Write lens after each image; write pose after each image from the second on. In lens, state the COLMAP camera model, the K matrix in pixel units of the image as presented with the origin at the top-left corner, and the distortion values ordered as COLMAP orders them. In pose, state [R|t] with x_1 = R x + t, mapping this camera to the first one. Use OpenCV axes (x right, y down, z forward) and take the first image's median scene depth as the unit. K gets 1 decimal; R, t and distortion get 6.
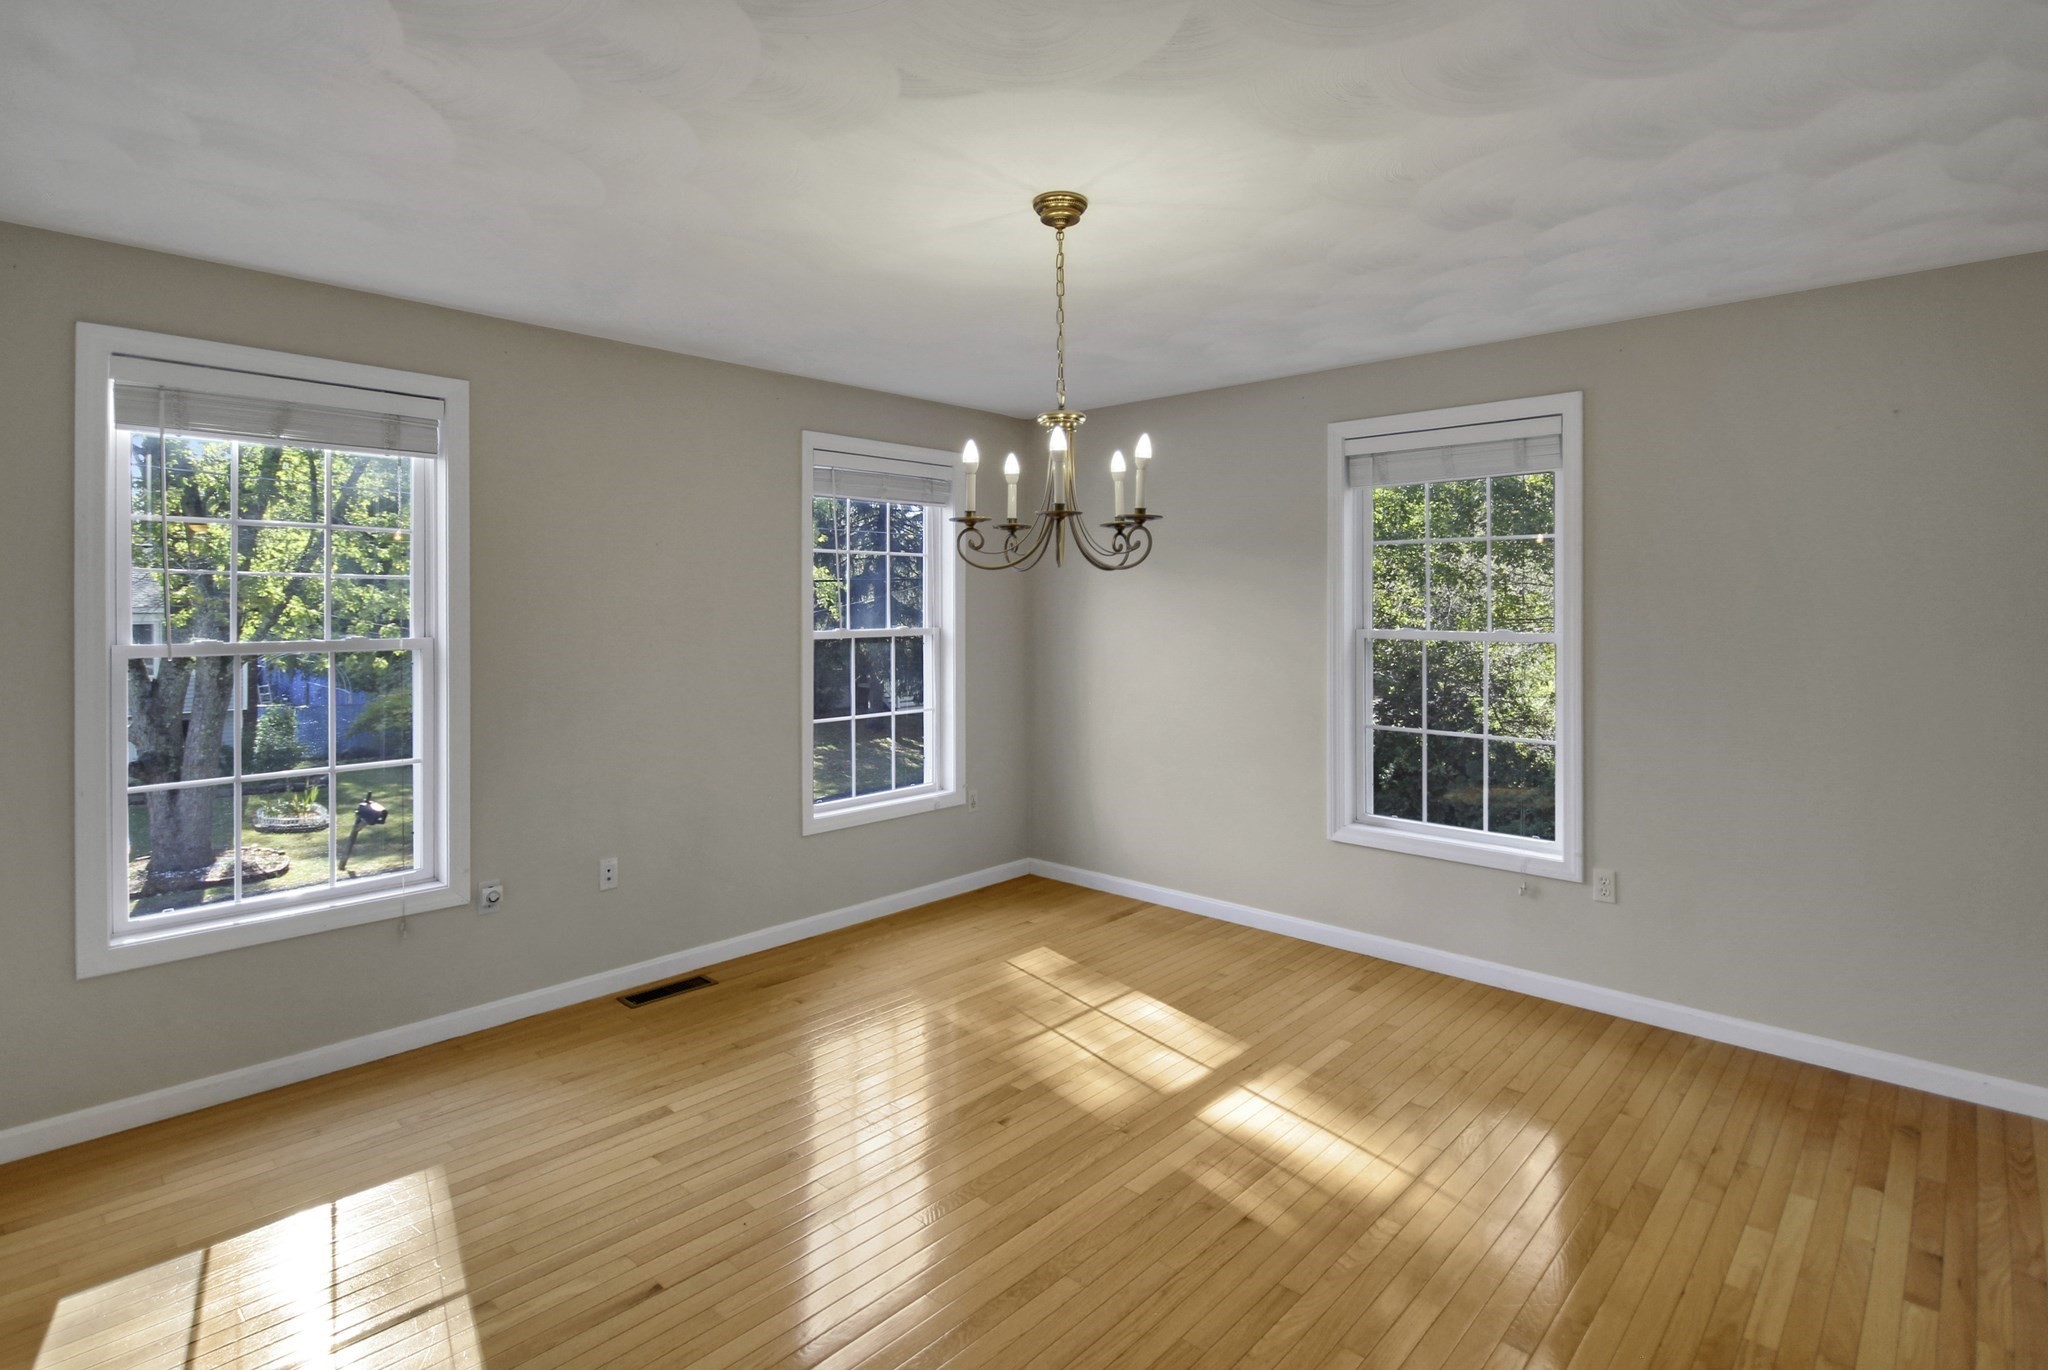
lens RADIAL K [[1033.2, 0, 1016.0], [0, 1033.2, 606.1], [0, 0, 1]] dist [-0.000945, -0.000691]
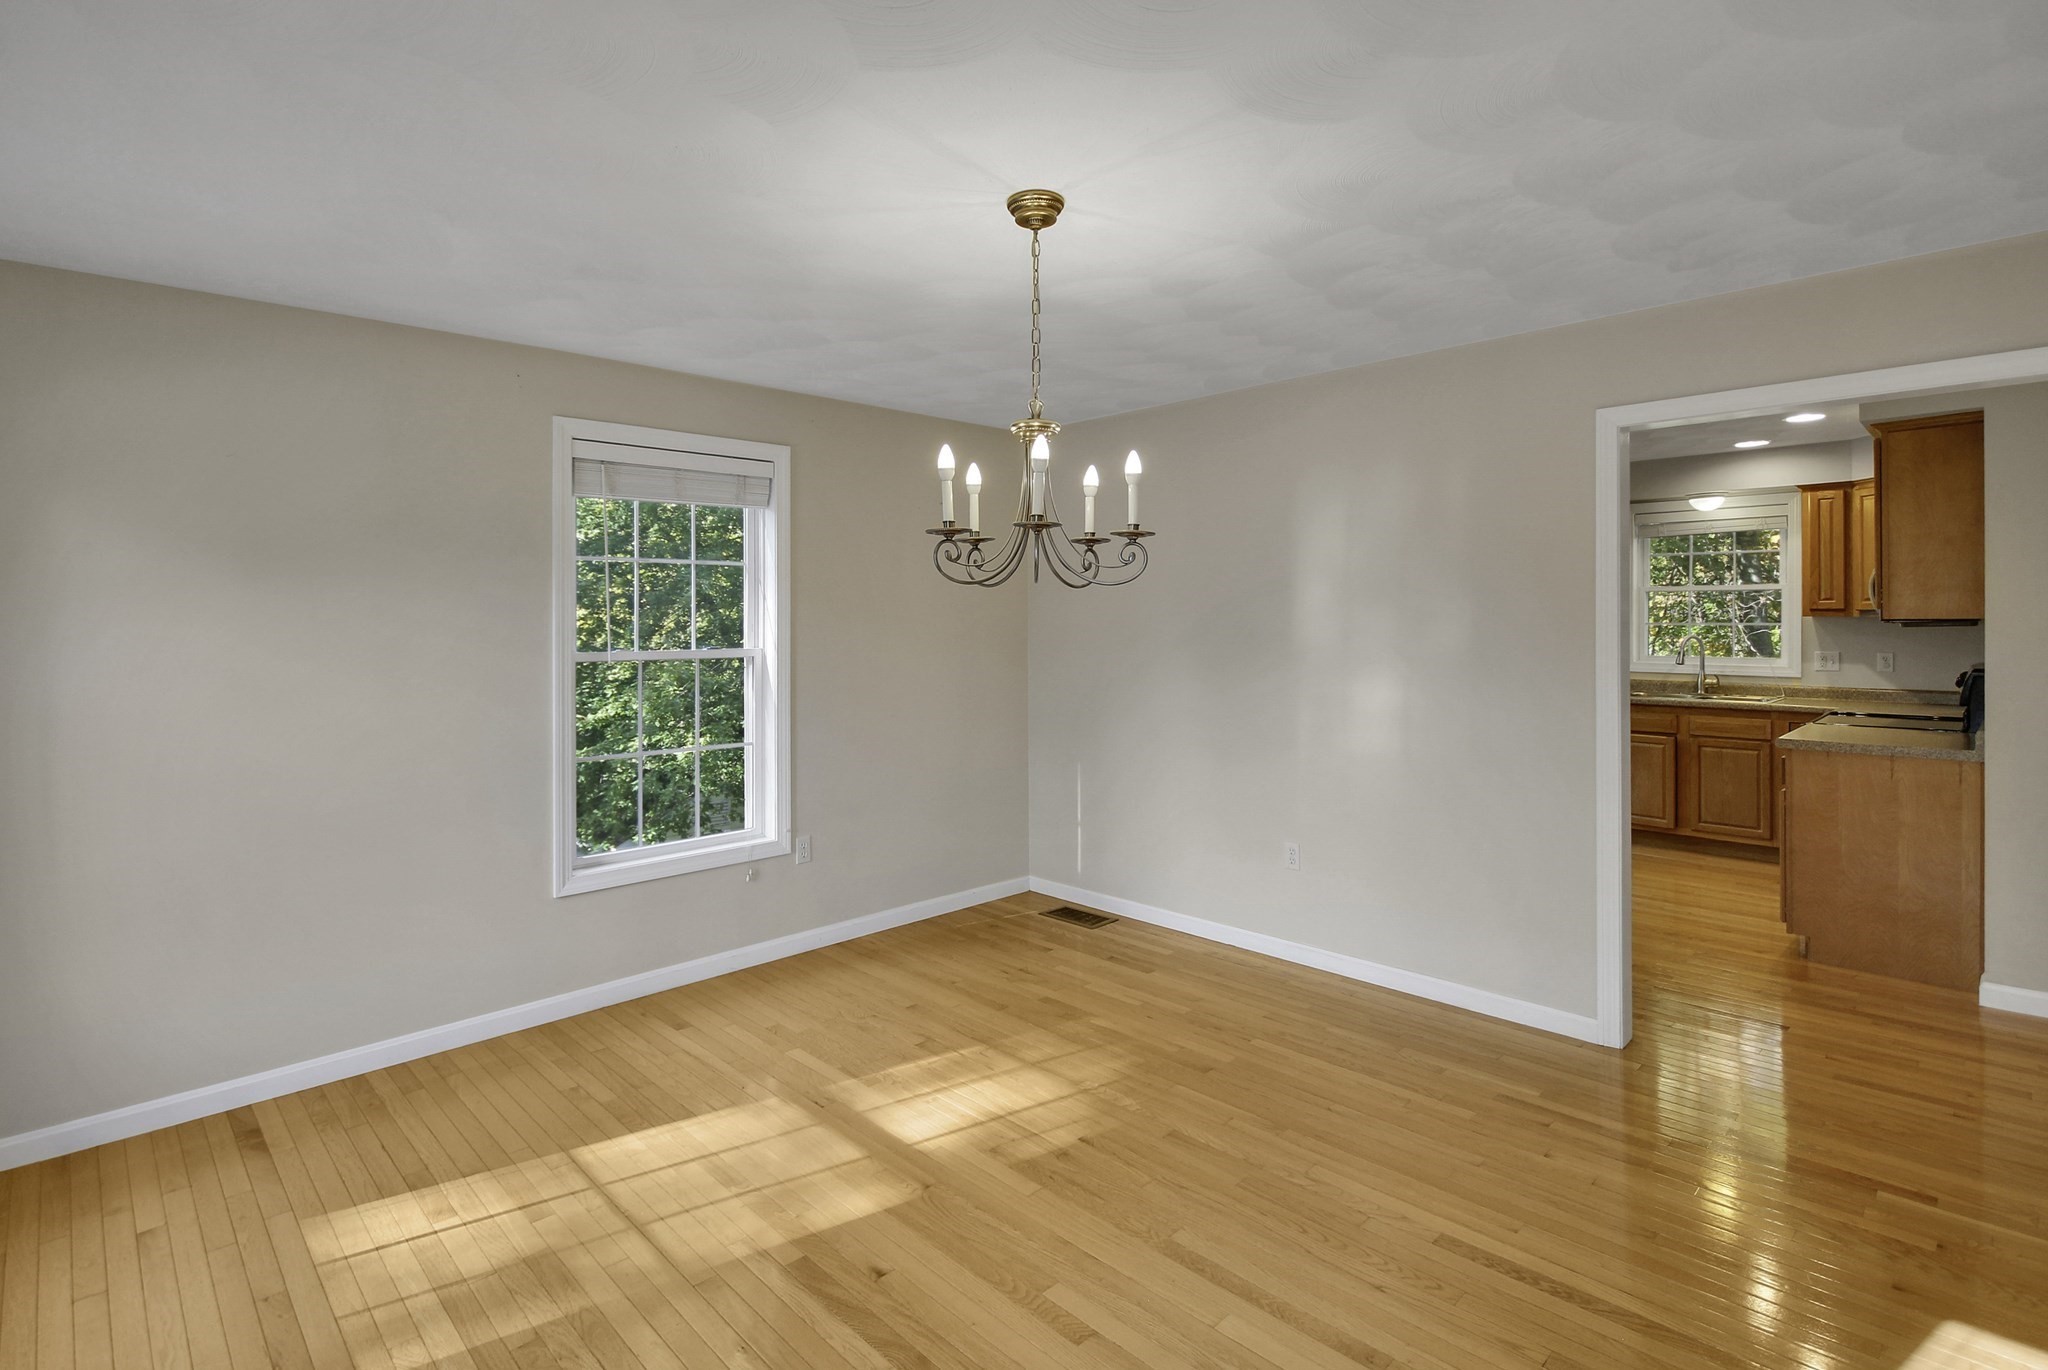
lens RADIAL K [[1008.1, 0, 1025.5], [0, 1008.1, 613.4], [0, 0, 1]] dist [-0.001448, -0.001651]
pose [[0.036729, 0.004933, 0.999313, -0.650842], [0.013155, 0.999899, -0.005420, -0.001278], [-0.999239, 0.013345, 0.036661, 0.710214]]
